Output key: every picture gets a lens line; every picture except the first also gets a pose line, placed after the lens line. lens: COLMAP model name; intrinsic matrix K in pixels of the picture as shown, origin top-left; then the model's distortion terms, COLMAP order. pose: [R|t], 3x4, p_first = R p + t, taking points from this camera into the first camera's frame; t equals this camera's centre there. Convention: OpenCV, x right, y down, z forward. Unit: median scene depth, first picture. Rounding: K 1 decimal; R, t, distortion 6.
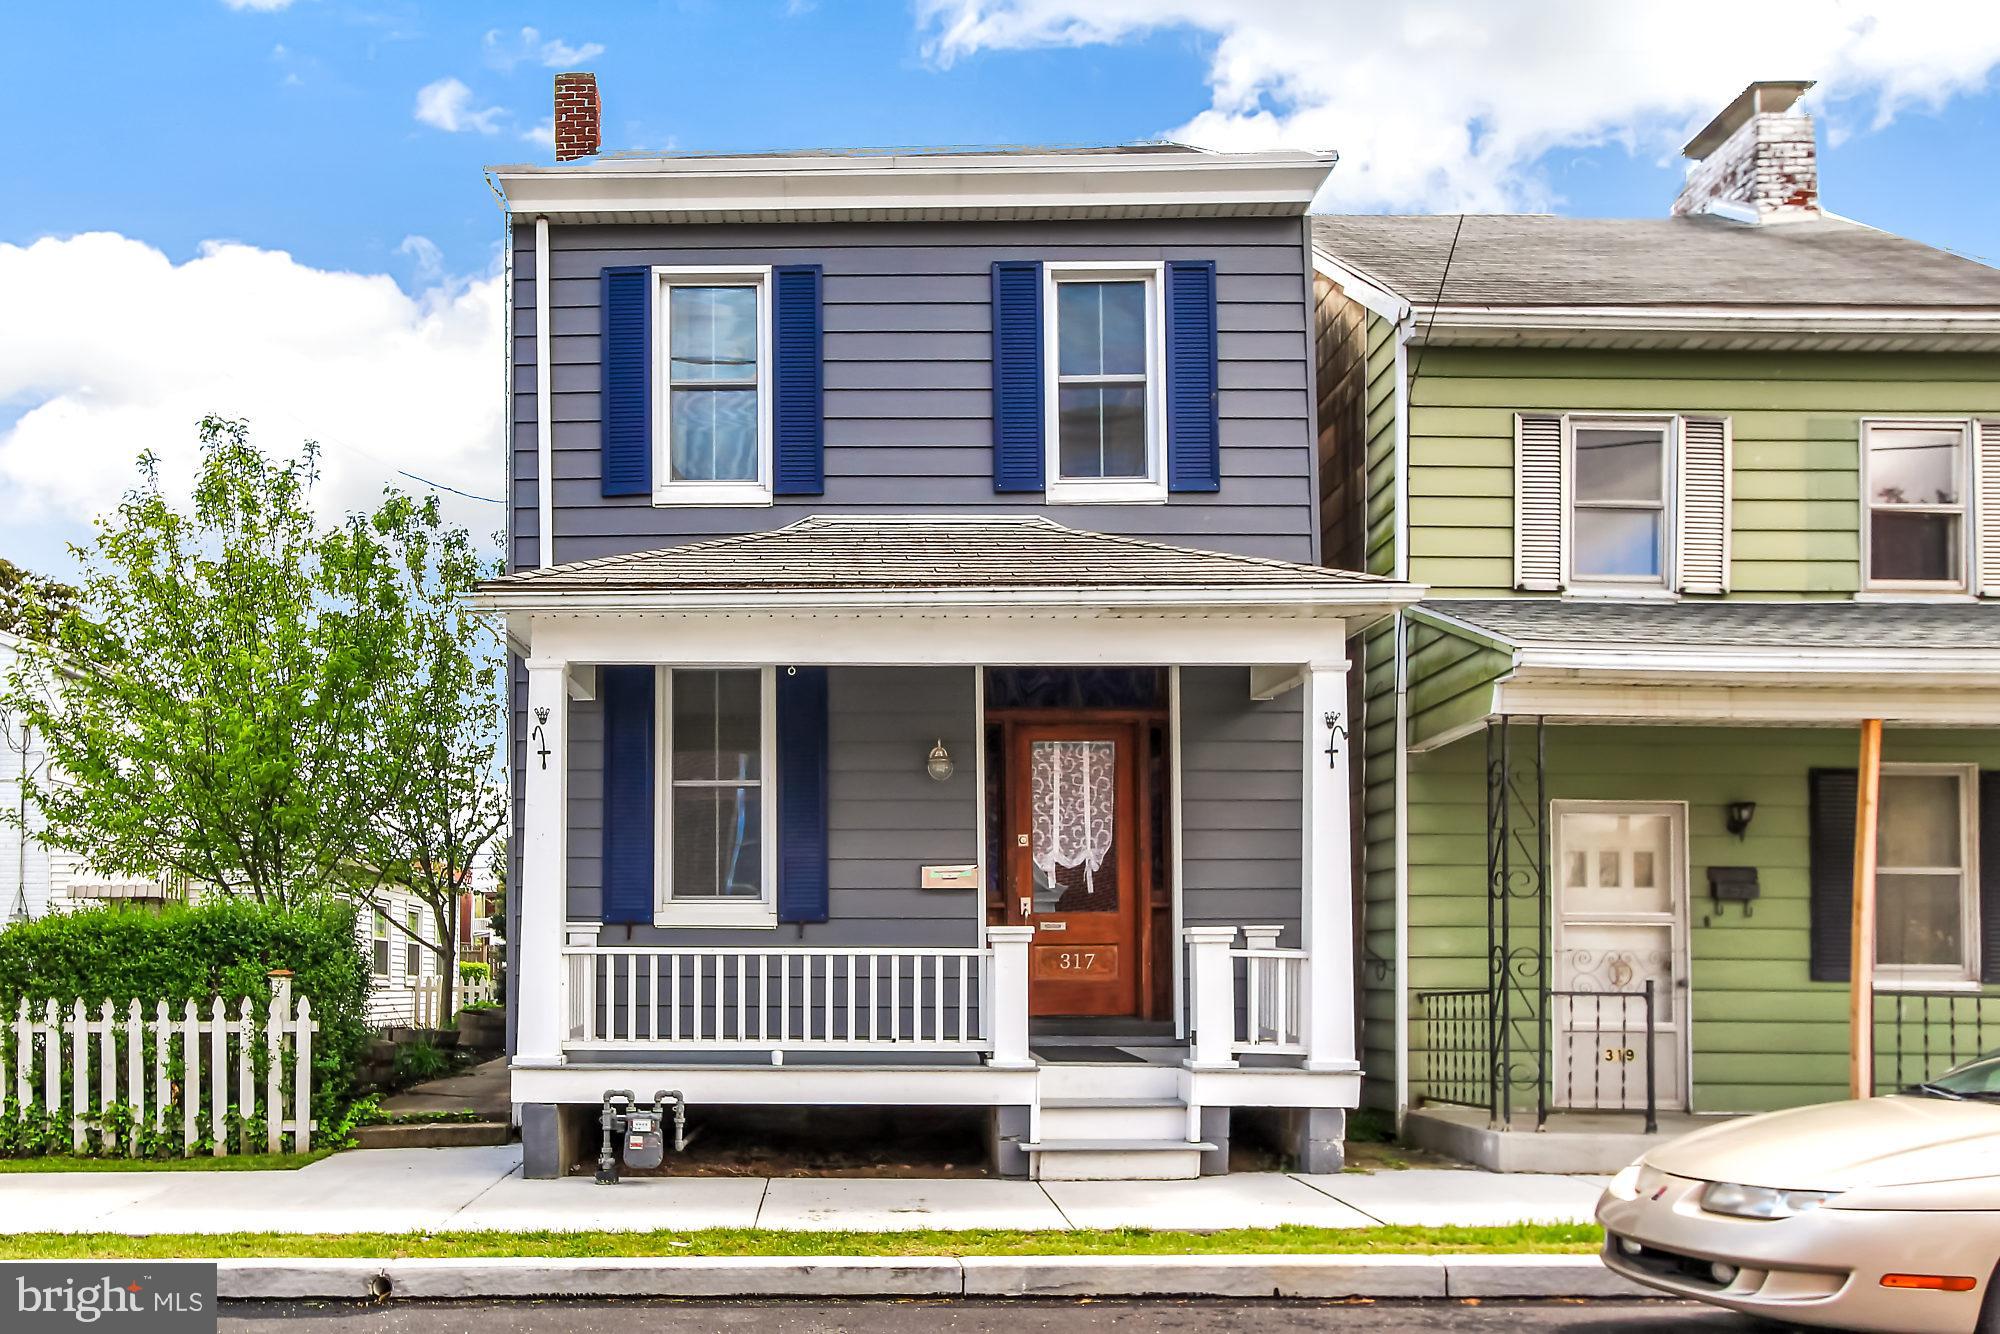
lens RADIAL K [[1721.9, 0, 993.3], [0, 1721.9, 931.9], [0, 0, 1]] dist [-0.011413, 0.009438]
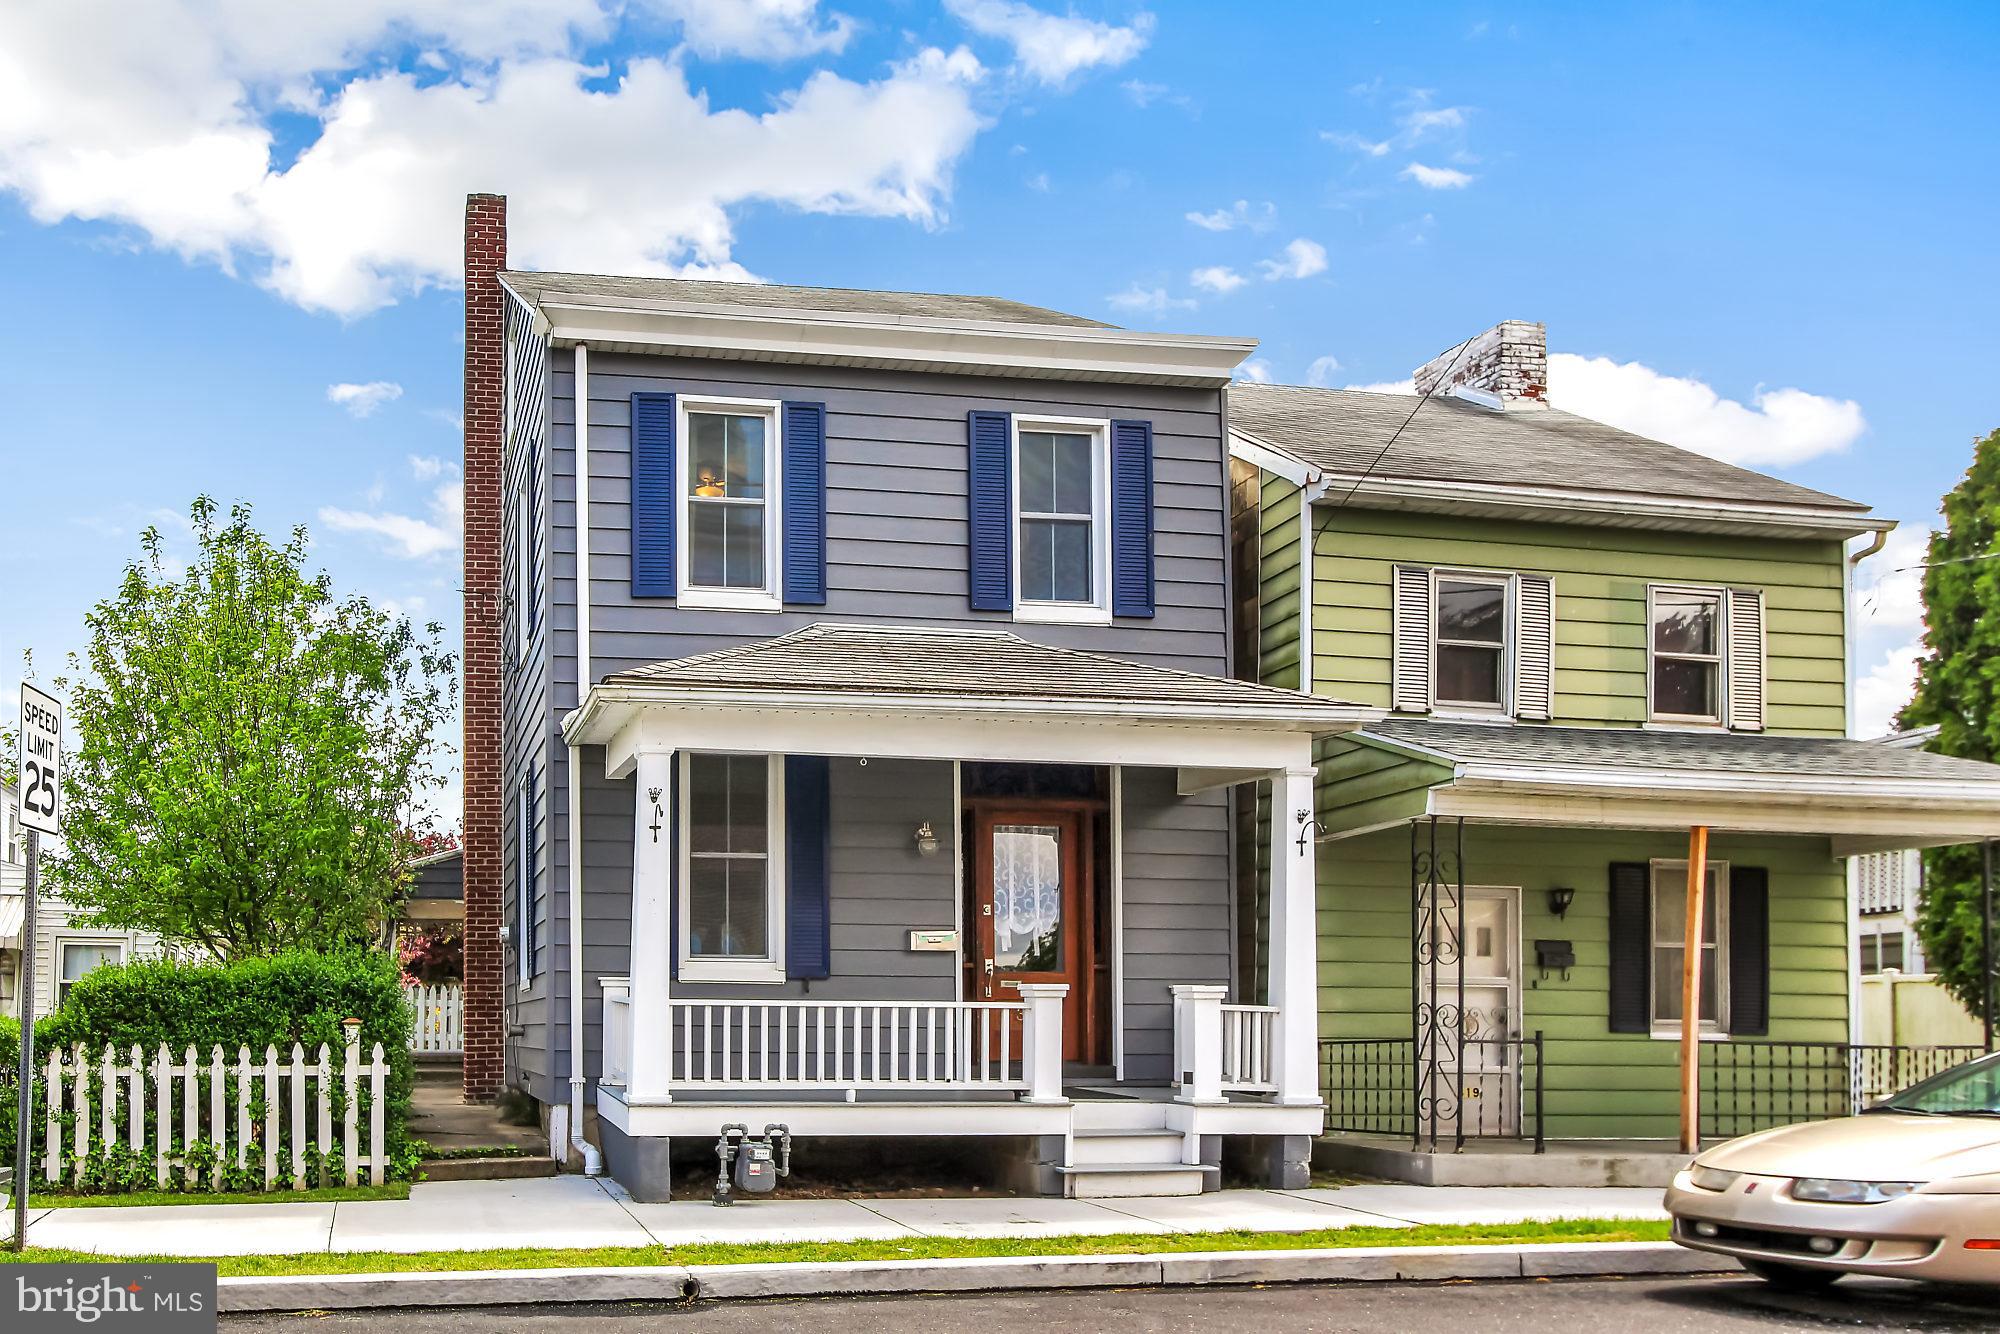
lens RADIAL K [[1572.1, 0, 929.3], [0, 1572.1, 997.4], [0, 0, 1]] dist [-0.006758, -0.001320]
pose [[0.985799, 0.006355, 0.167809, -0.218802], [-0.007186, 0.999965, 0.004350, 0.001668], [-0.167775, -0.005494, 0.985810, -0.044585]]
